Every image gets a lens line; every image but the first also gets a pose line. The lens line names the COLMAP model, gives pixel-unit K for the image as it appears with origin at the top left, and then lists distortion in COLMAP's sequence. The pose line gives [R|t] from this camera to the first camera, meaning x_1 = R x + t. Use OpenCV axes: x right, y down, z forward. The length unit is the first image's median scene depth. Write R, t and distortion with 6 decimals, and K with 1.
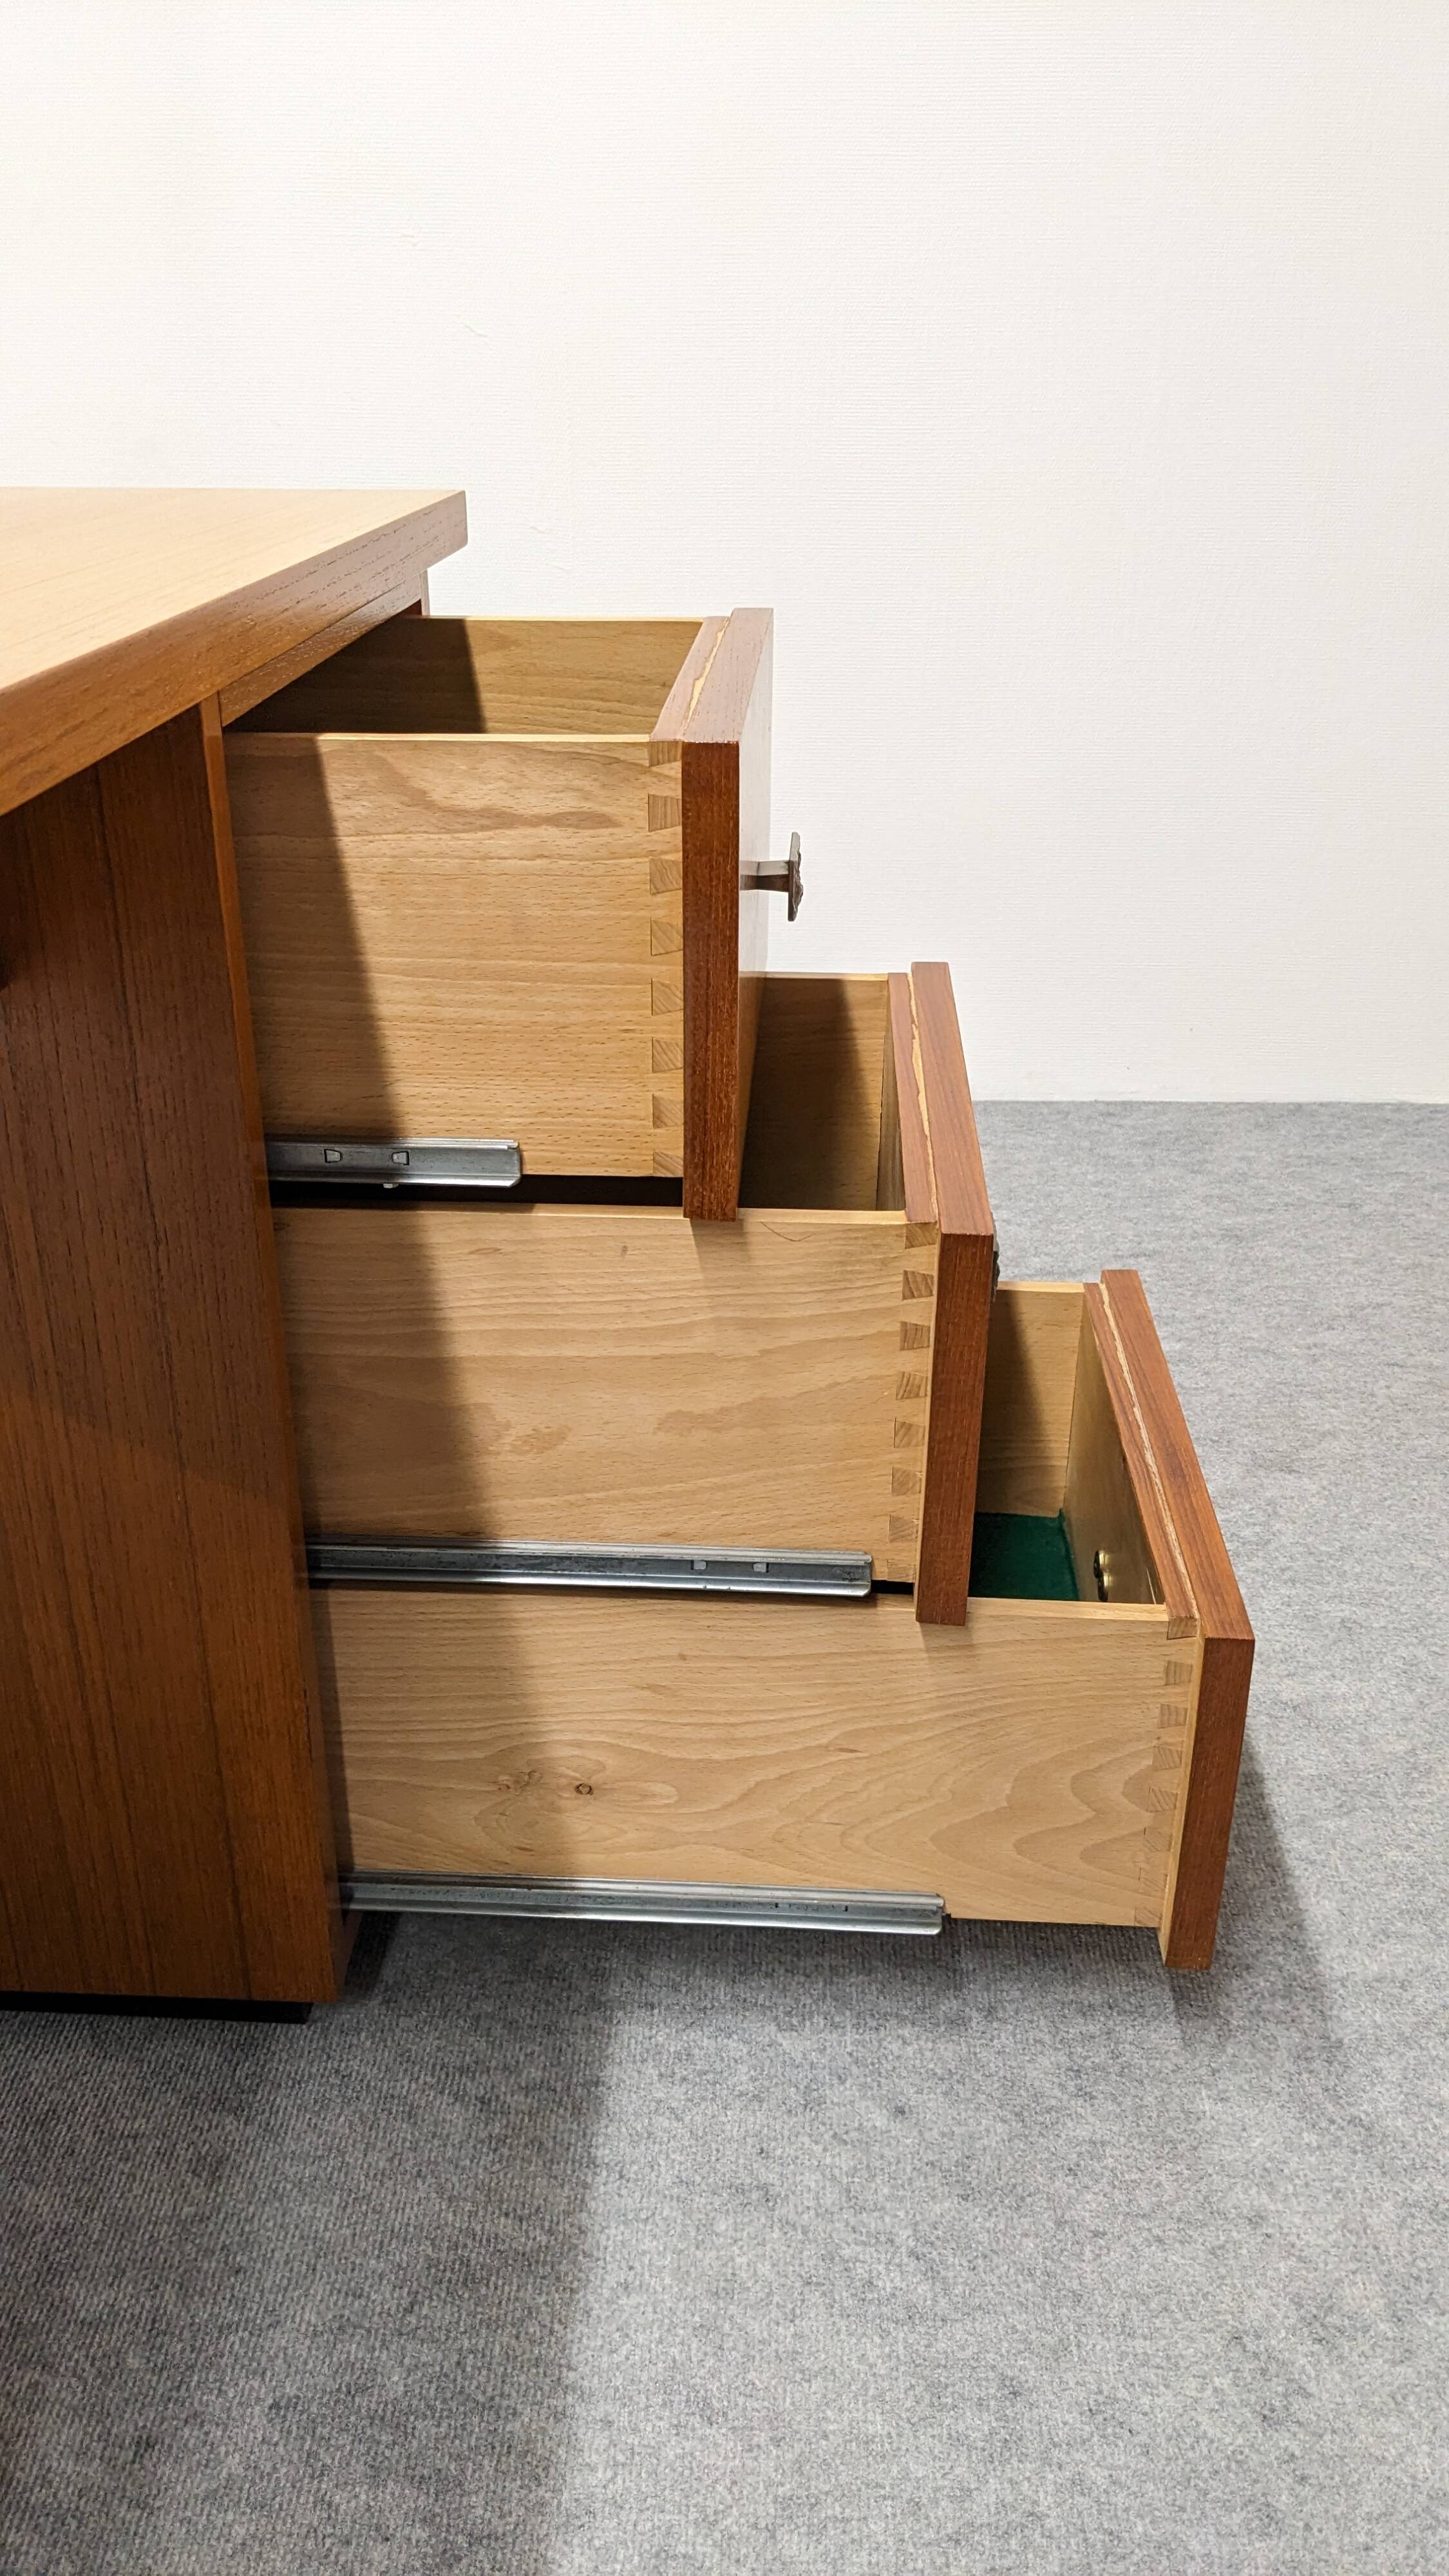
lens RADIAL K [[2046.8, 0, 696.4], [0, 2046.8, 1260.8], [0, 0, 1]] dist [0.055000, -0.079136]
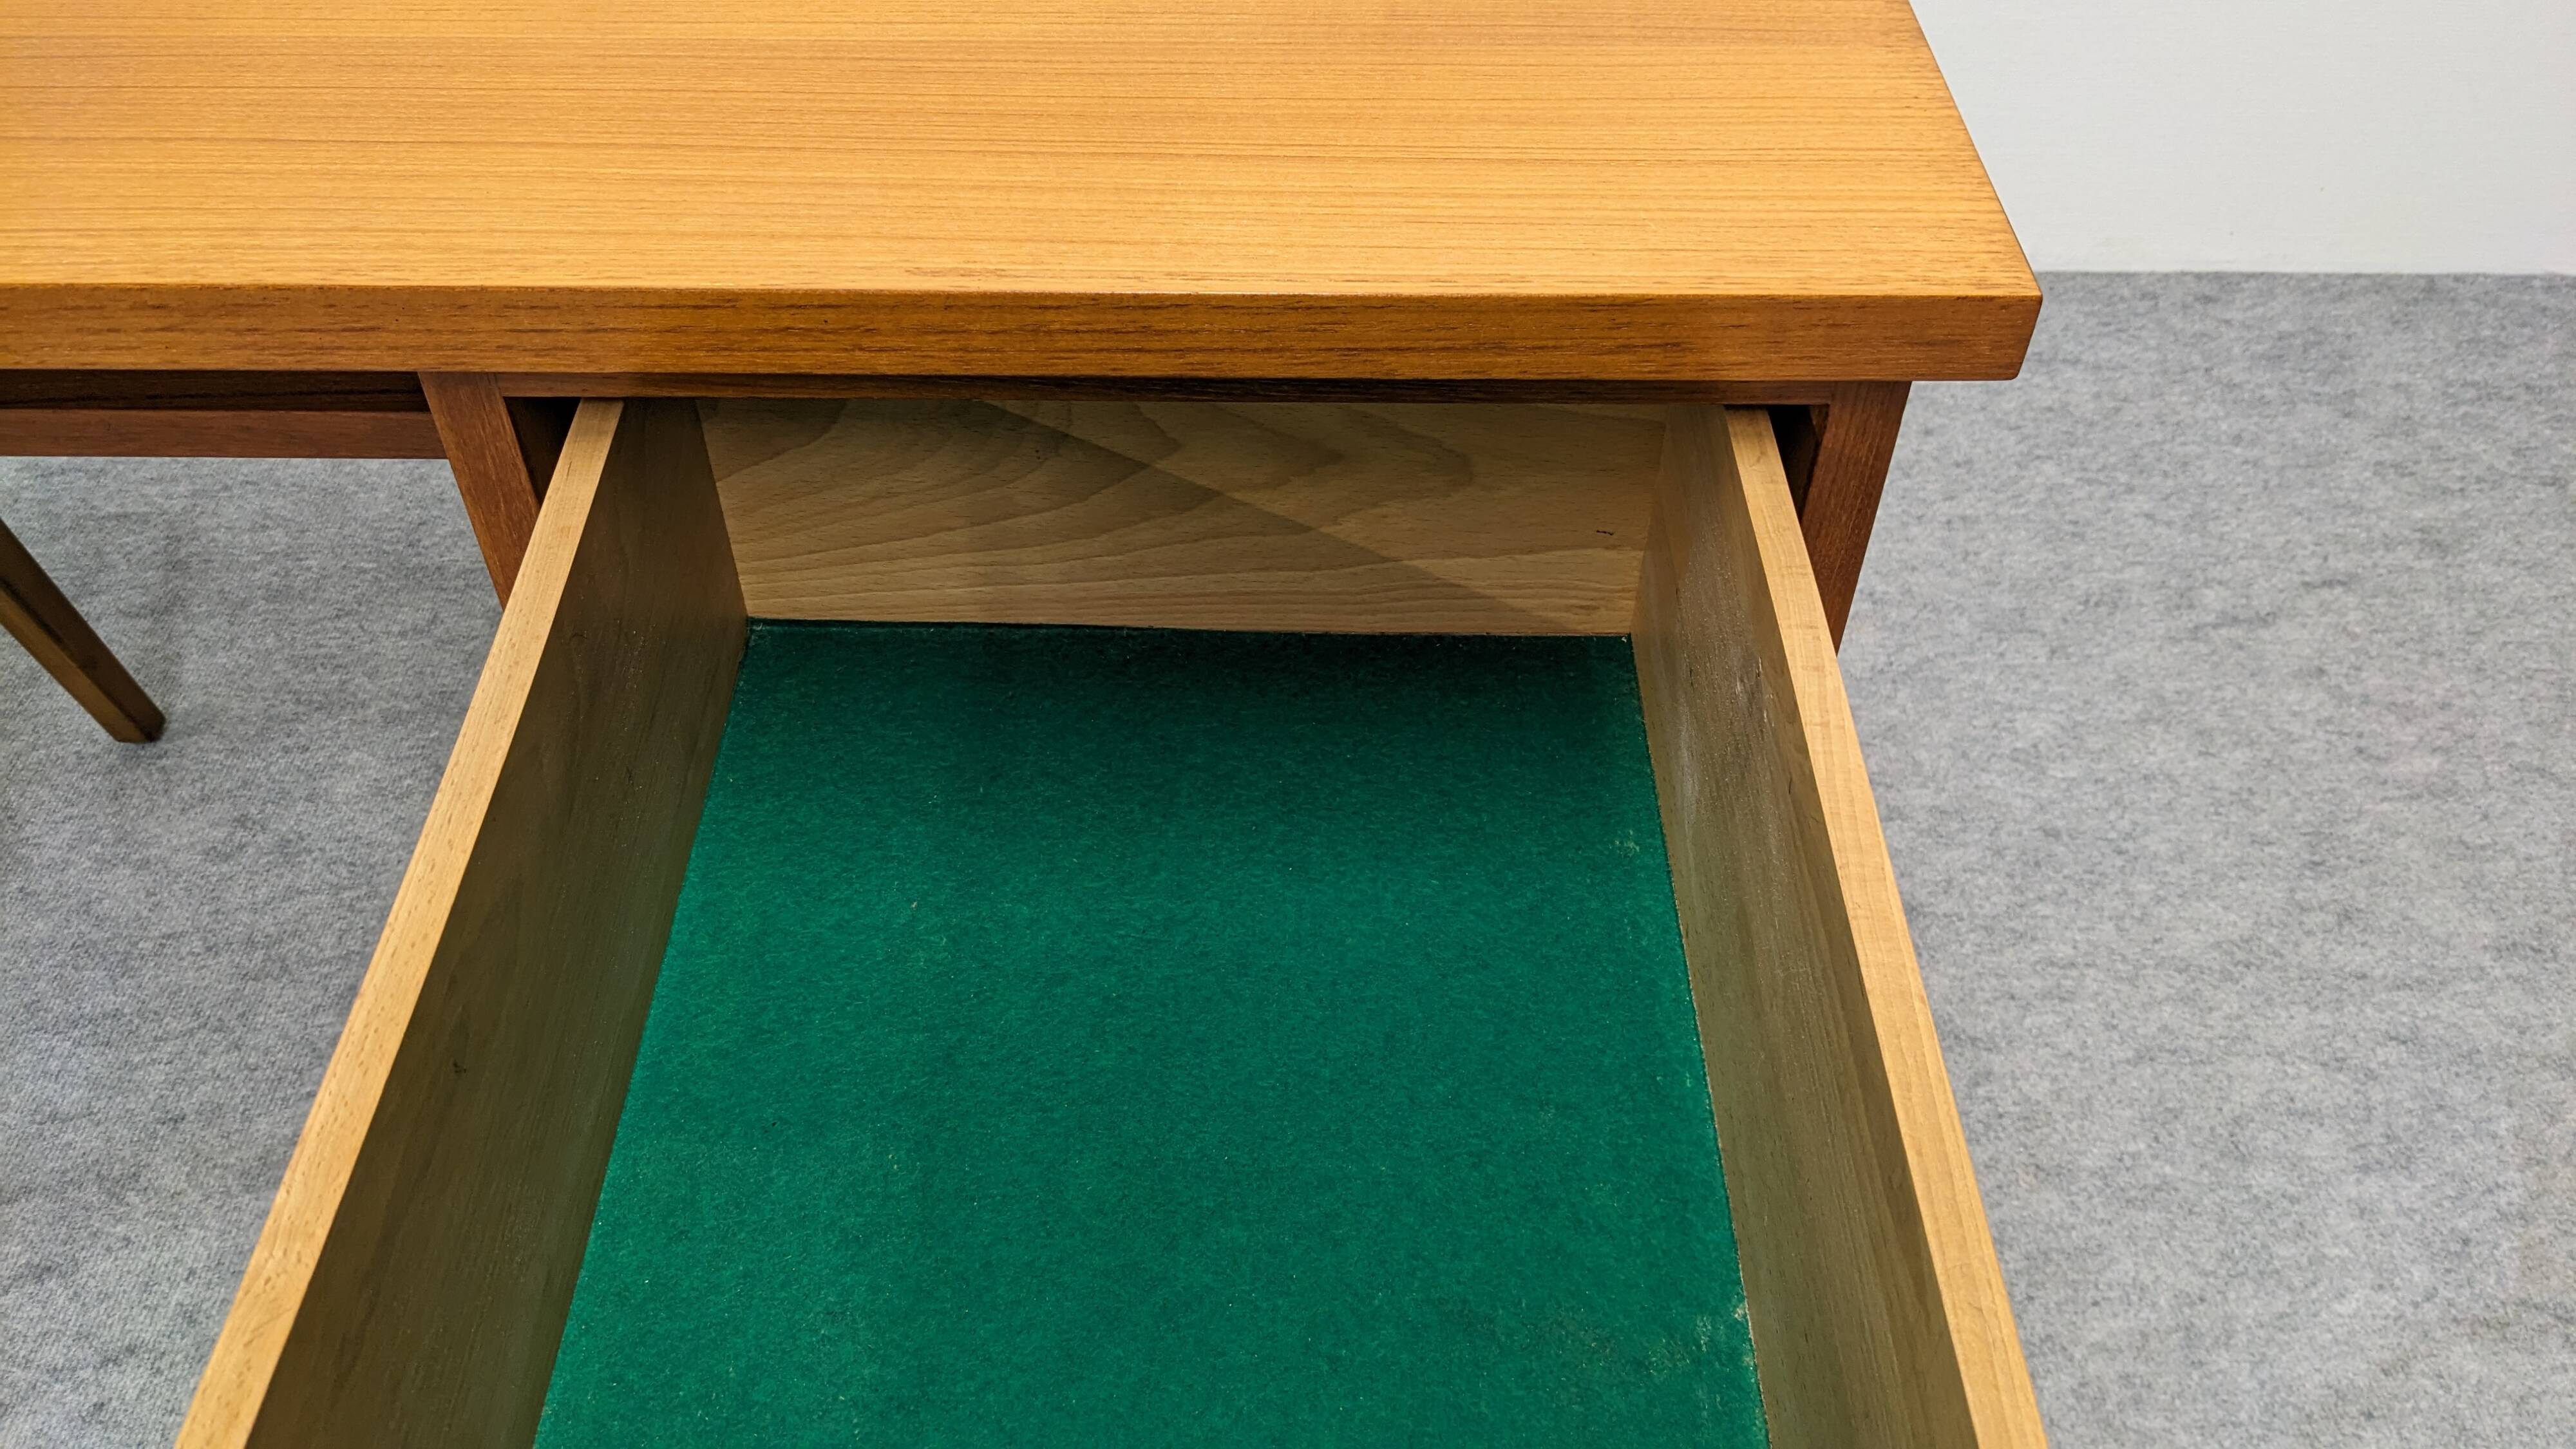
lens RADIAL K [[2046.4, 0, 1254.8], [0, 2046.4, 713.1], [0, 0, 1]] dist [0.029519, -0.053185]
pose [[0.999030, -0.011005, 0.042640, -0.349315], [-0.004969, 0.933911, 0.357472, -0.349556], [-0.043756, -0.357337, 0.932950, 0.364318]]
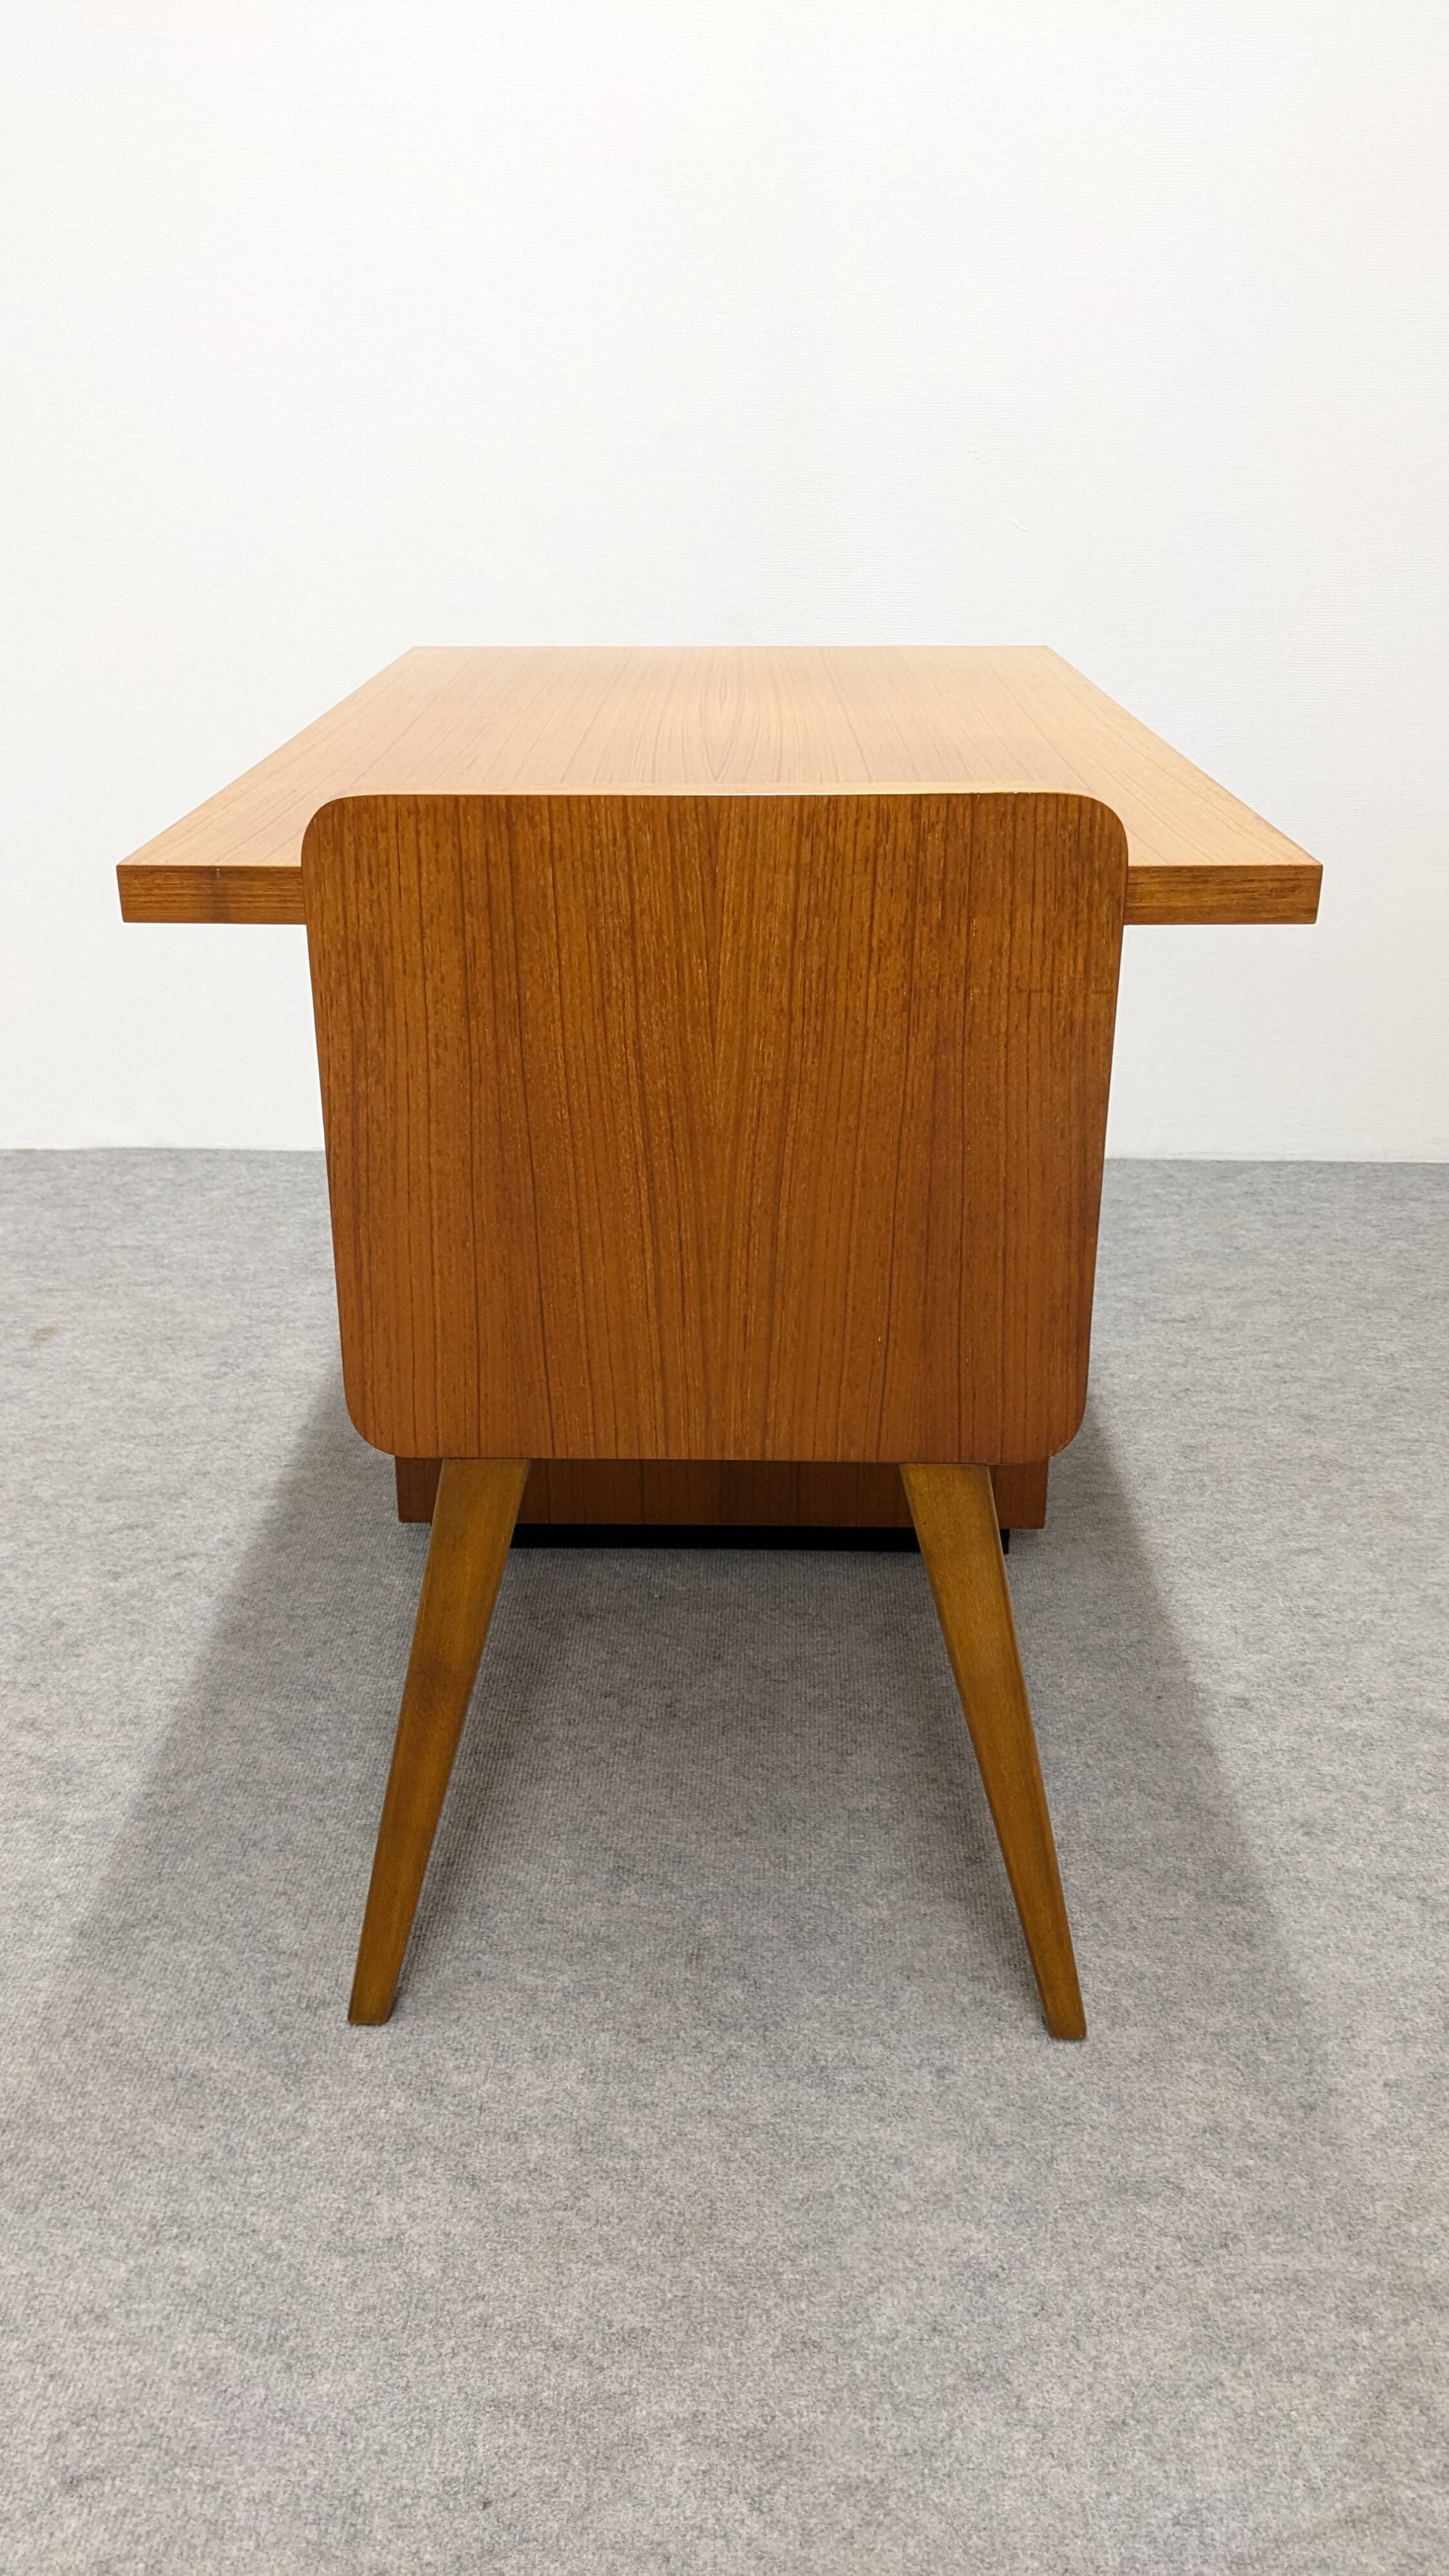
lens RADIAL K [[2029.9, 0, 698.4], [0, 2029.9, 1285.9], [0, 0, 1]] dist [0.047867, -0.069845]
pose [[0.999966, 0.007747, 0.002673, -0.443651], [-0.007690, 0.999753, -0.020829, 0.031639], [-0.002834, 0.020808, 0.999779, -0.255077]]
